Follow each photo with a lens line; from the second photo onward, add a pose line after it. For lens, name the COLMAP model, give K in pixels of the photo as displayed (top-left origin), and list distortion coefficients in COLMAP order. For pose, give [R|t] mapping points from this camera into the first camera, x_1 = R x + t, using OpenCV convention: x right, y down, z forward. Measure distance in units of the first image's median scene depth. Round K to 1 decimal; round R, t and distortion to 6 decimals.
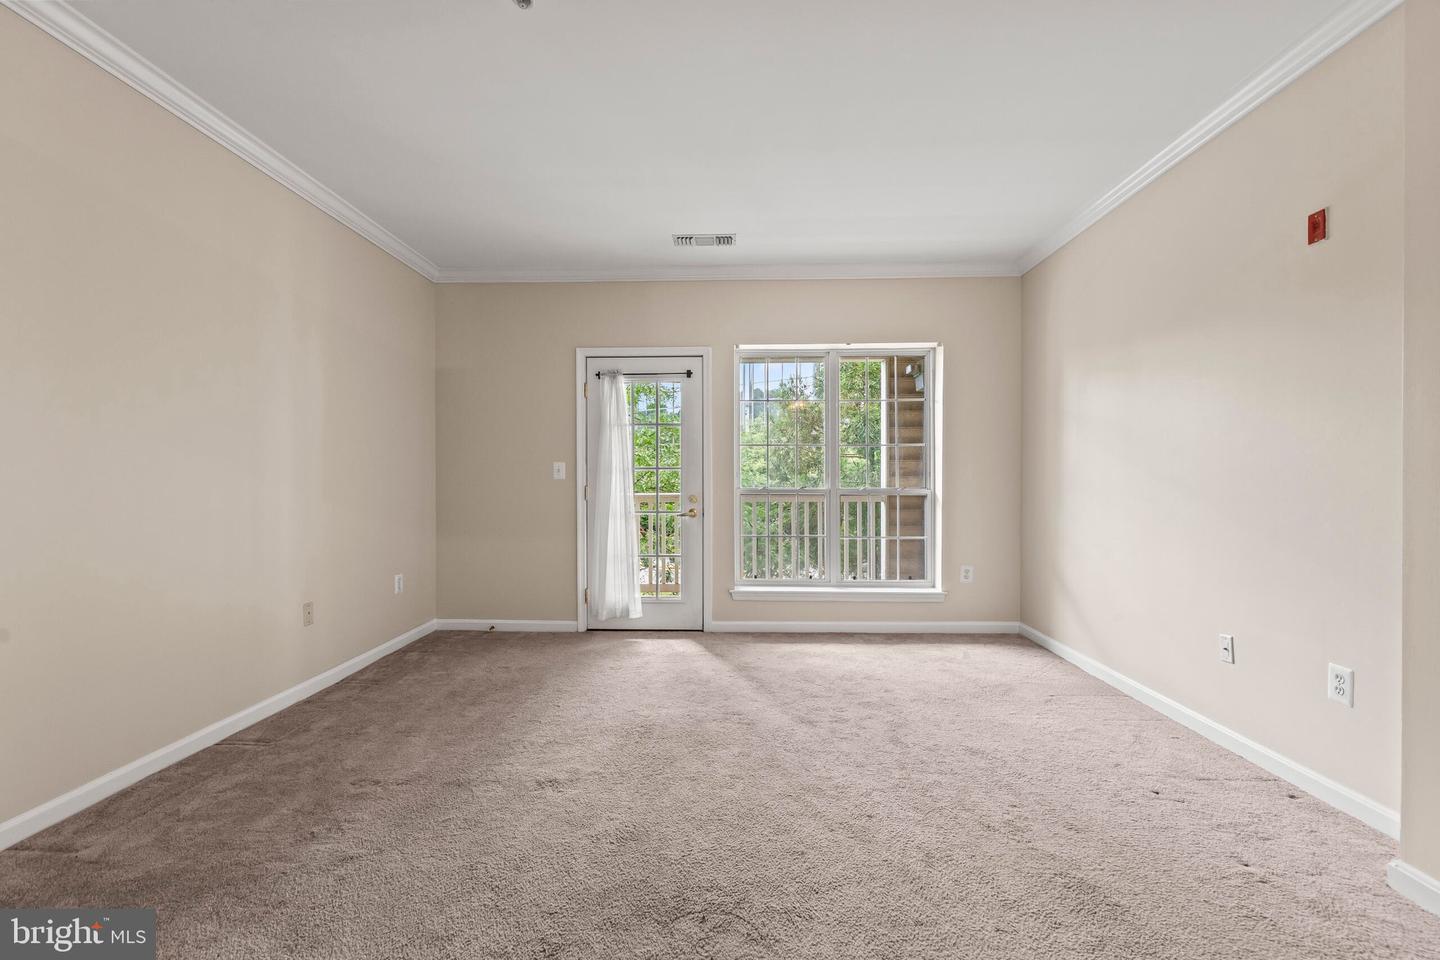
lens RADIAL K [[647.8, 0, 713.2], [0, 647.8, 478.4], [0, 0, 1]] dist [0.005353, -0.000544]
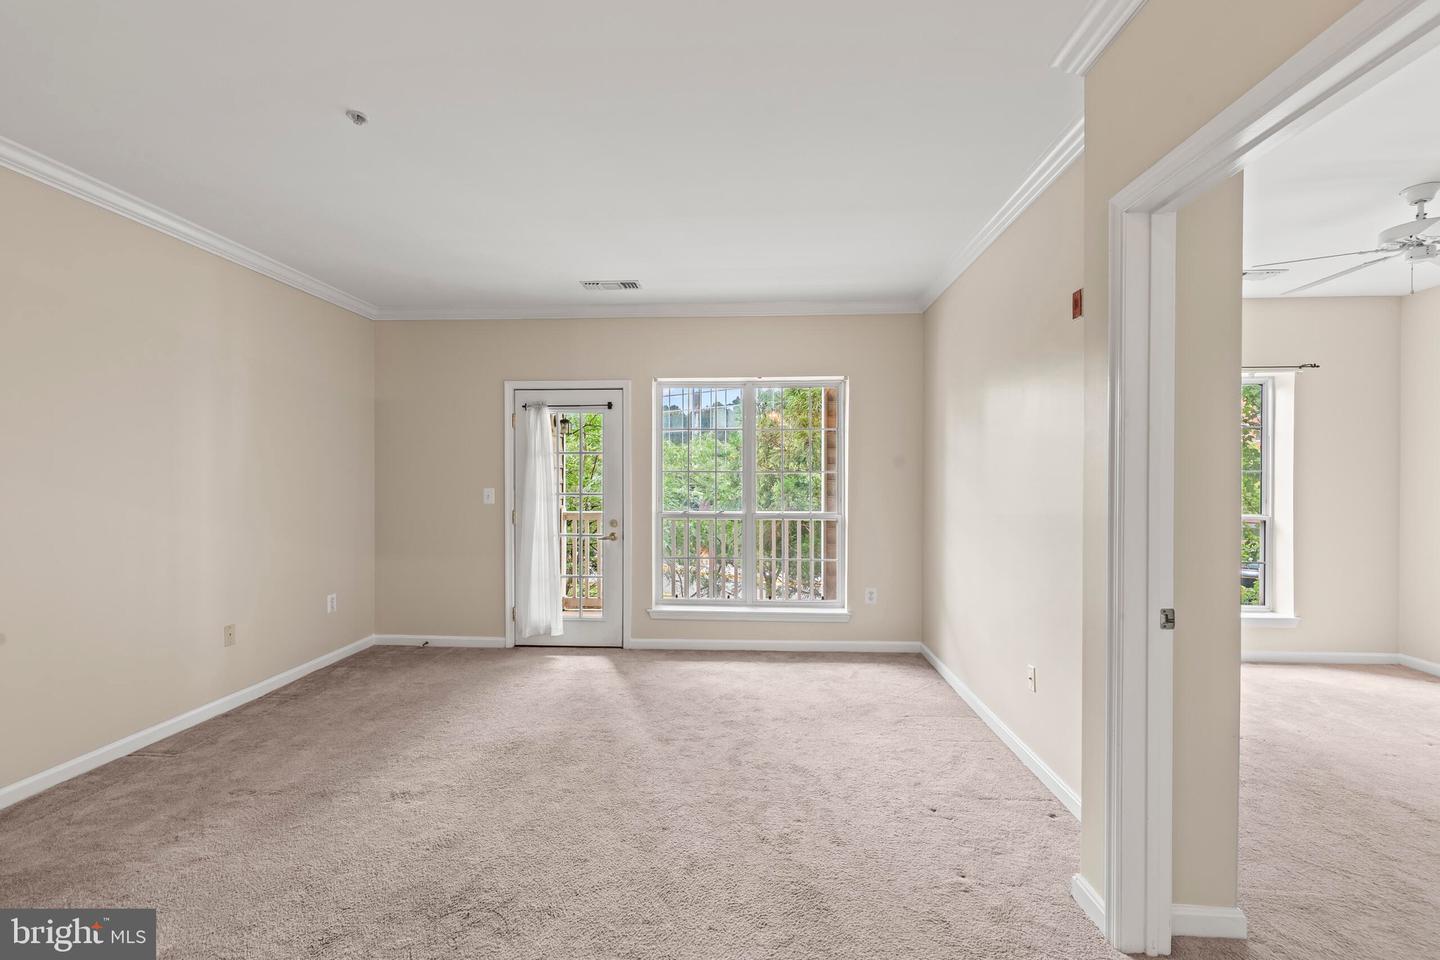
lens RADIAL K [[651.1, 0, 716.6], [0, 651.1, 478.5], [0, 0, 1]] dist [0.004519, -0.000221]
pose [[0.999735, 0.001895, -0.022953, 0.195740], [-0.001906, 0.999998, -0.000432, -0.050225], [0.022952, 0.000475, 0.999736, -0.075998]]
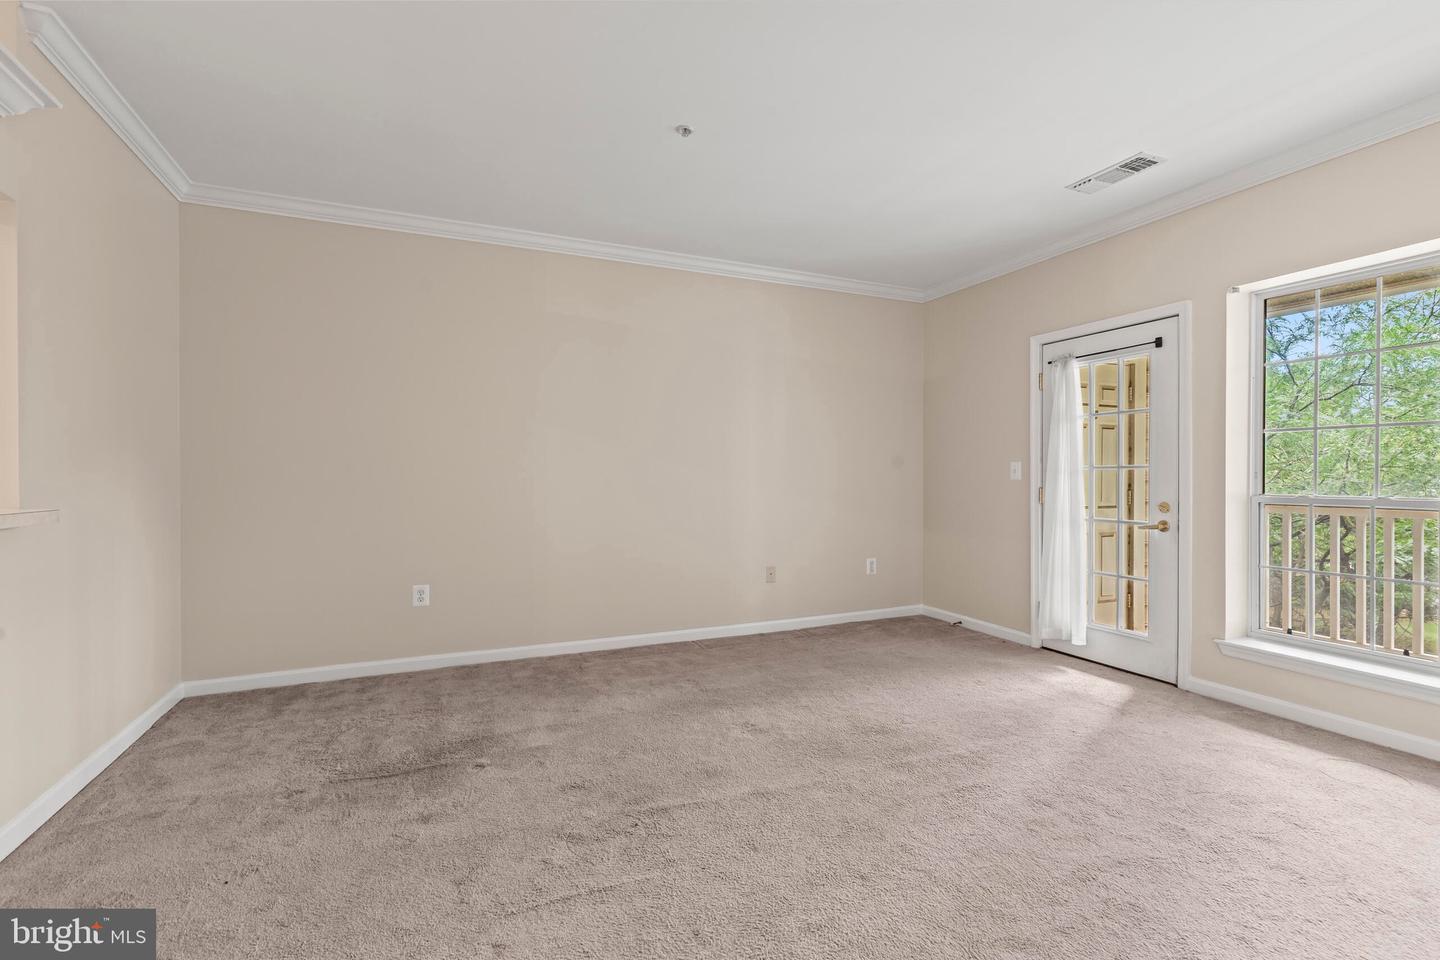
lens RADIAL K [[642.6, 0, 723.4], [0, 642.6, 474.0], [0, 0, 1]] dist [0.002278, -0.000052]
pose [[0.438034, -0.001793, -0.898957, 0.505222], [-0.003006, 0.999989, -0.003459, -0.003298], [0.898953, 0.004217, 0.438024, 0.254247]]
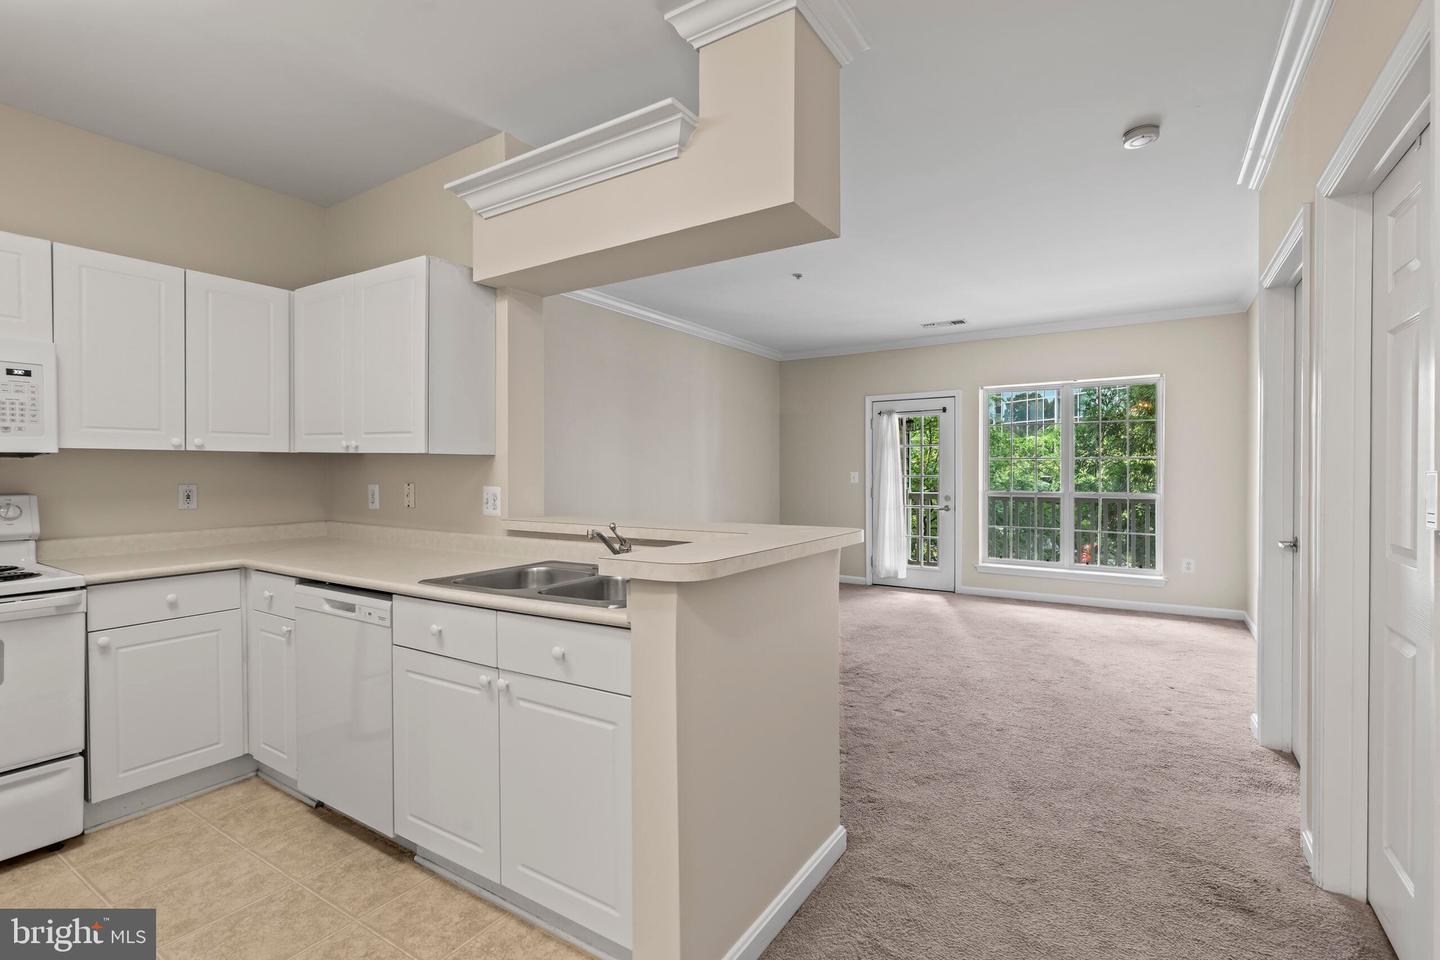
lens RADIAL K [[647.8, 0, 713.2], [0, 647.8, 478.4], [0, 0, 1]] dist [0.005353, -0.000544]
pose [[0.851901, 0.001039, -0.523703, 0.326748], [0.001060, 0.999993, 0.003709, -0.019729], [0.523703, -0.003714, 0.851893, -0.545266]]
